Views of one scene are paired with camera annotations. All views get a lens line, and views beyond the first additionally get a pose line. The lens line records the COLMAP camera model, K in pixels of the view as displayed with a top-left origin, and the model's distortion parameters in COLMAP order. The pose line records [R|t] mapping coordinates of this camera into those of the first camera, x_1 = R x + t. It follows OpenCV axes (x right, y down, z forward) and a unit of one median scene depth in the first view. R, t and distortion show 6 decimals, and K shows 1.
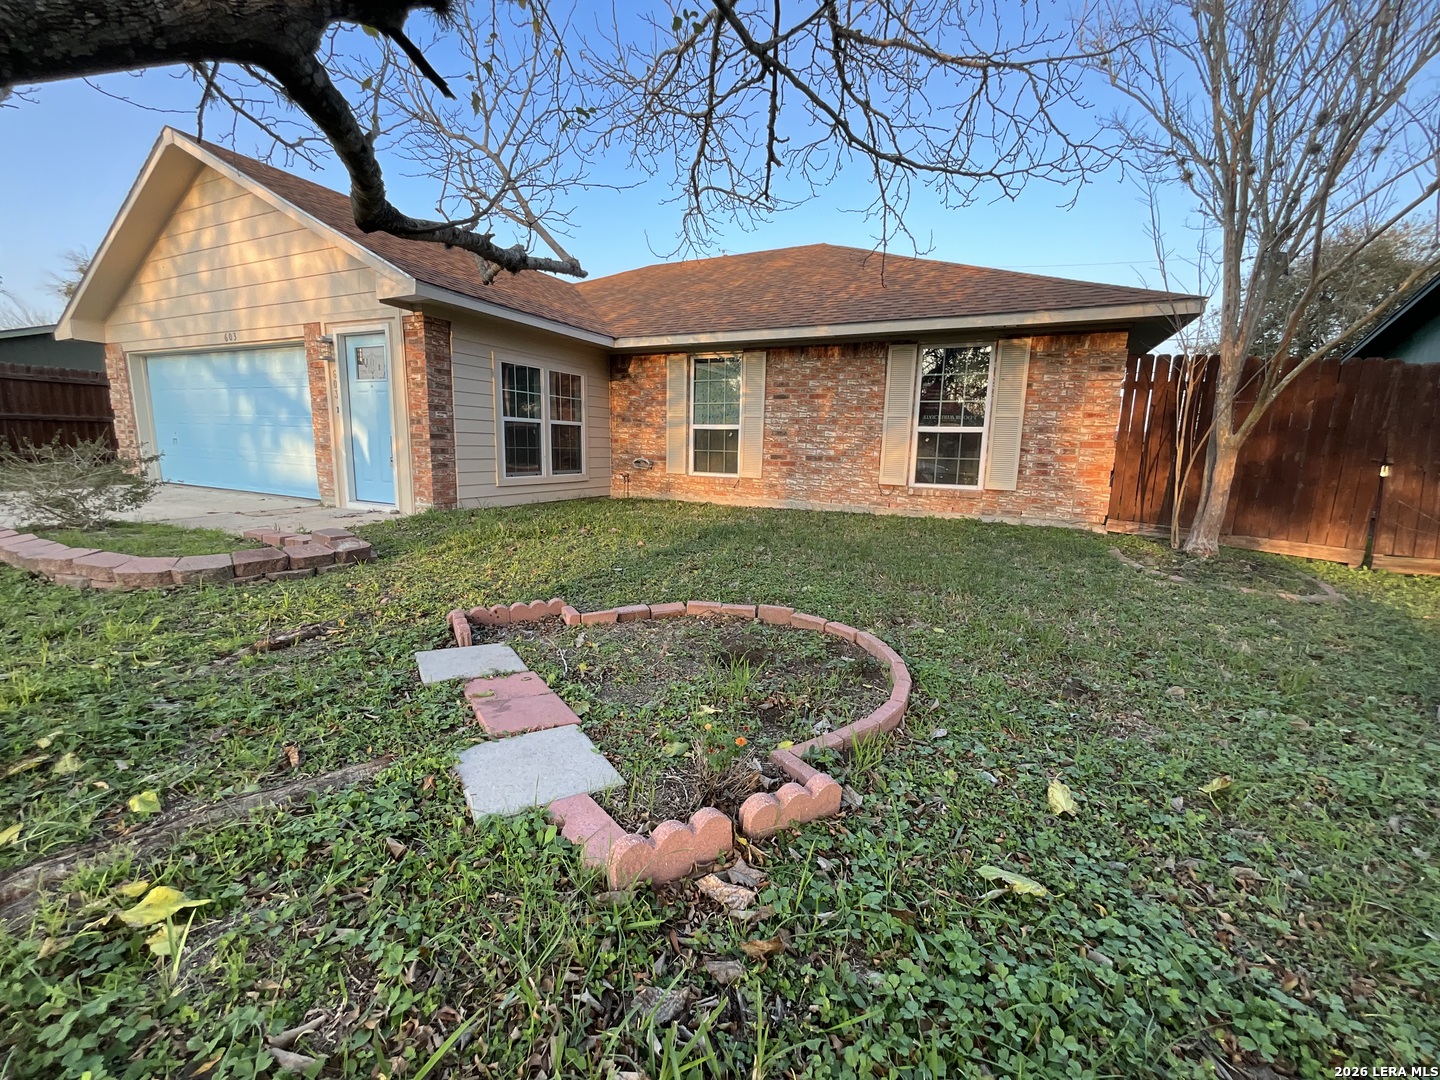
lens RADIAL K [[583.3, 0, 719.4], [0, 583.3, 542.6], [0, 0, 1]] dist [0.002874, -0.000027]
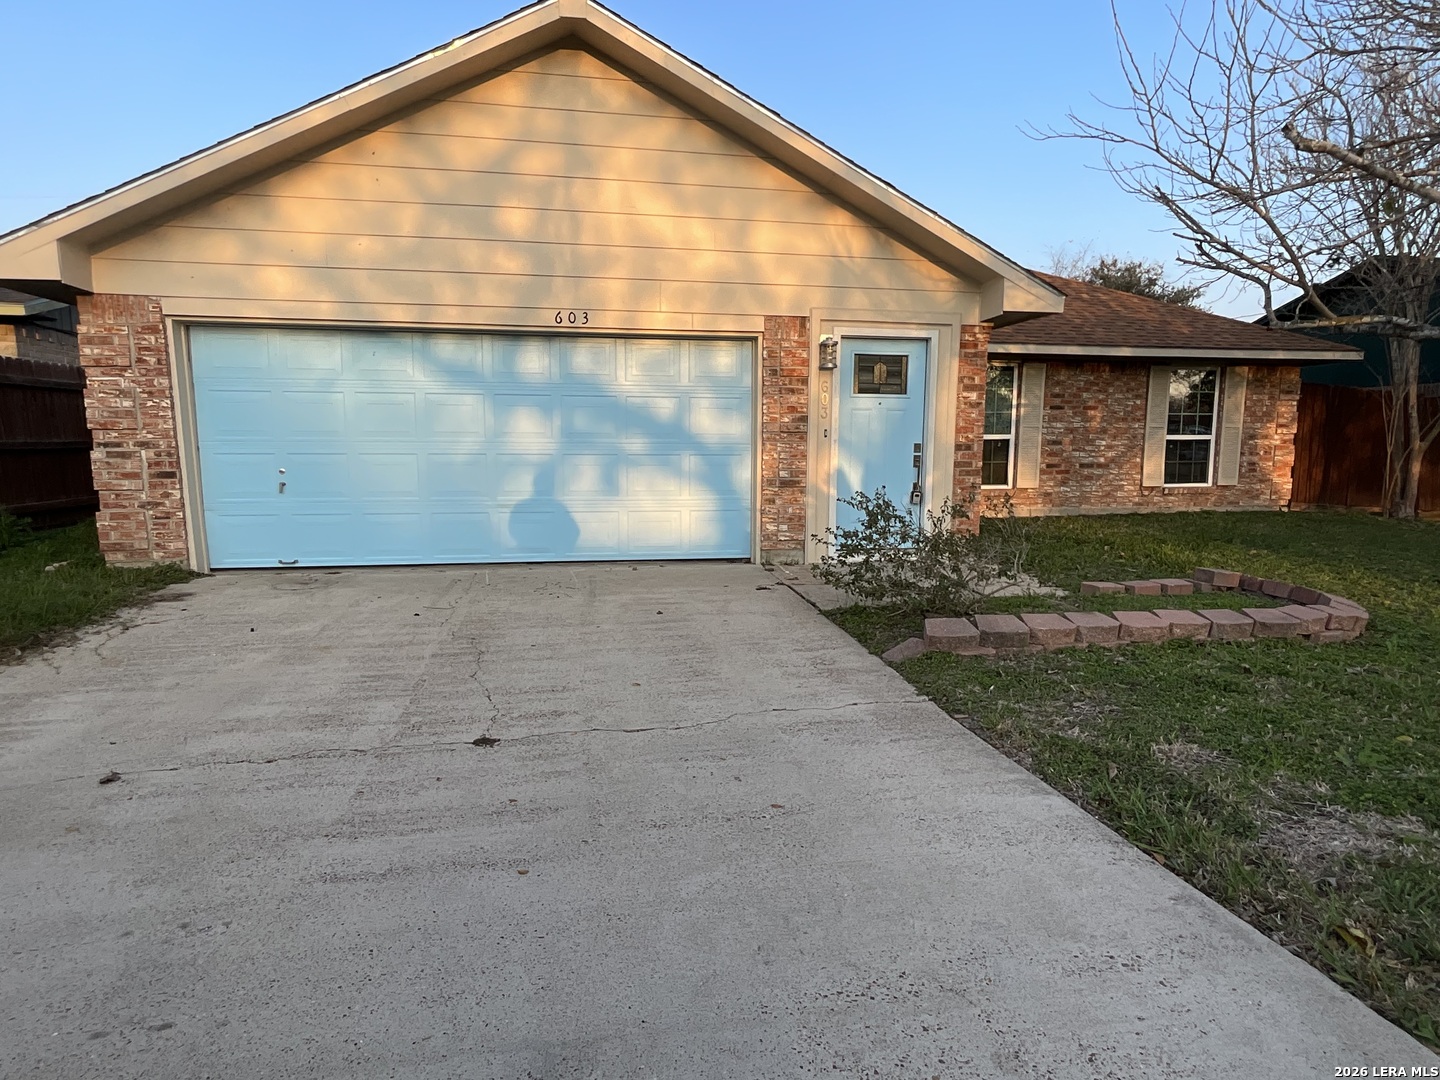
lens RADIAL K [[787.2, 0, 721.2], [0, 787.2, 541.4], [0, 0, 1]] dist [-0.002430, 0.003339]
pose [[0.808574, -0.102343, 0.579426, -1.313285], [0.116781, 0.993080, 0.012441, -0.112601], [-0.576689, 0.057606, 0.814930, 0.248504]]
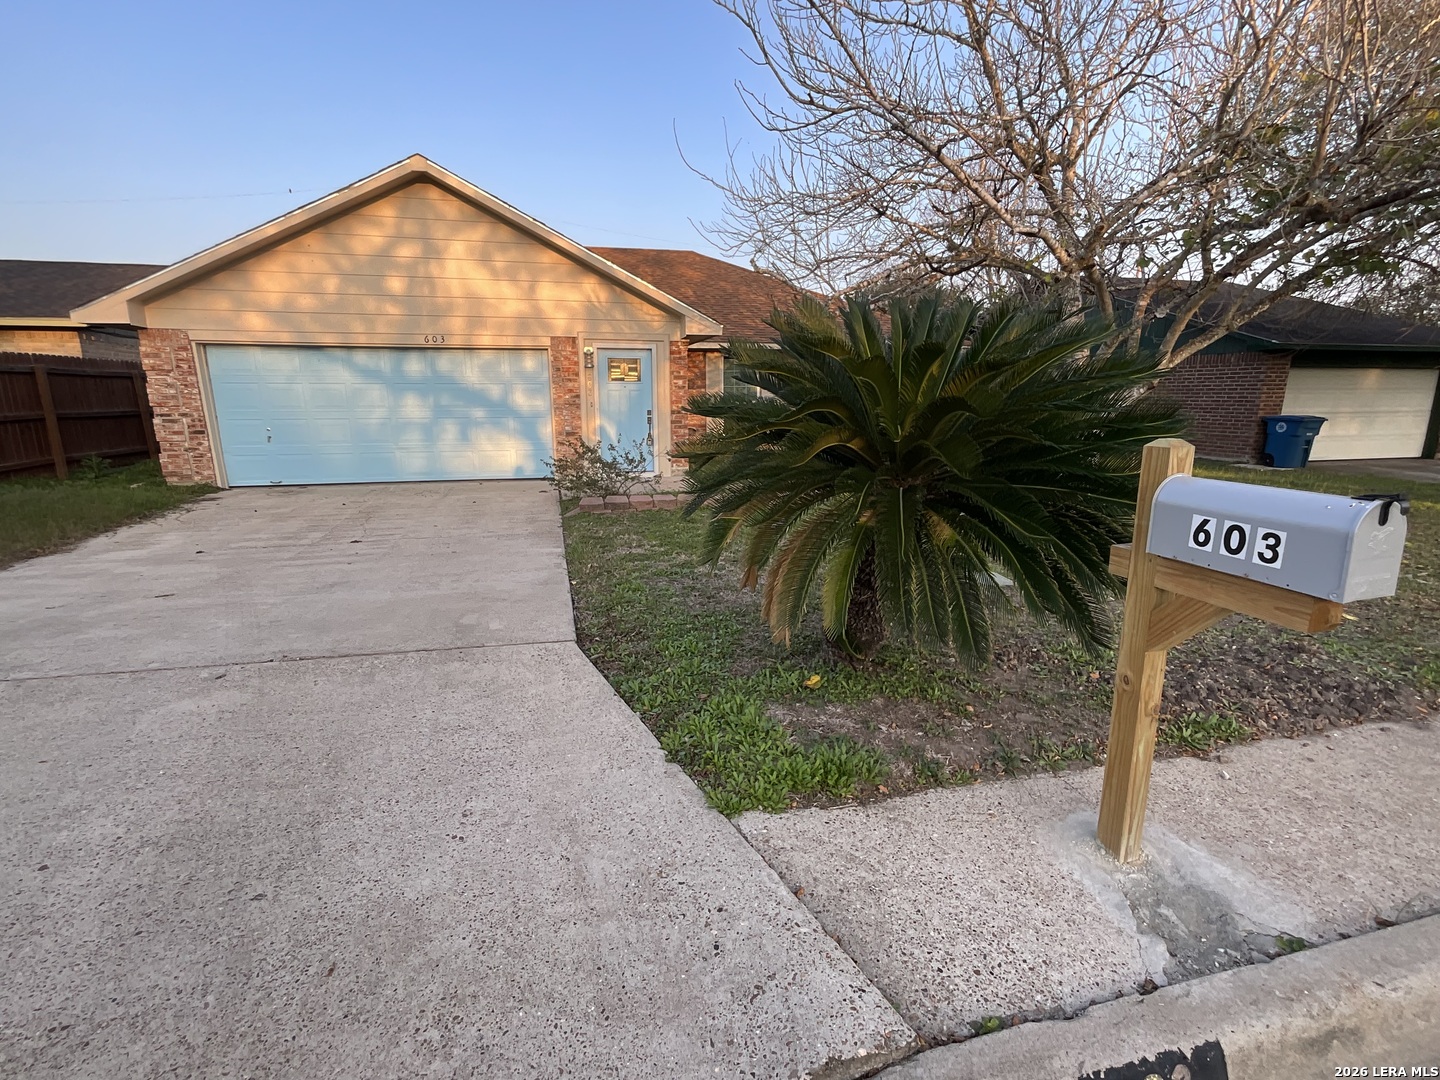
lens RADIAL K [[662.7, 0, 713.0], [0, 662.7, 539.9], [0, 0, 1]] dist [0.010115, 0.000472]
pose [[0.770363, -0.167671, 0.615164, -1.360335], [0.129837, 0.985841, 0.106111, -0.048137], [-0.624246, -0.001873, 0.781226, -0.327287]]
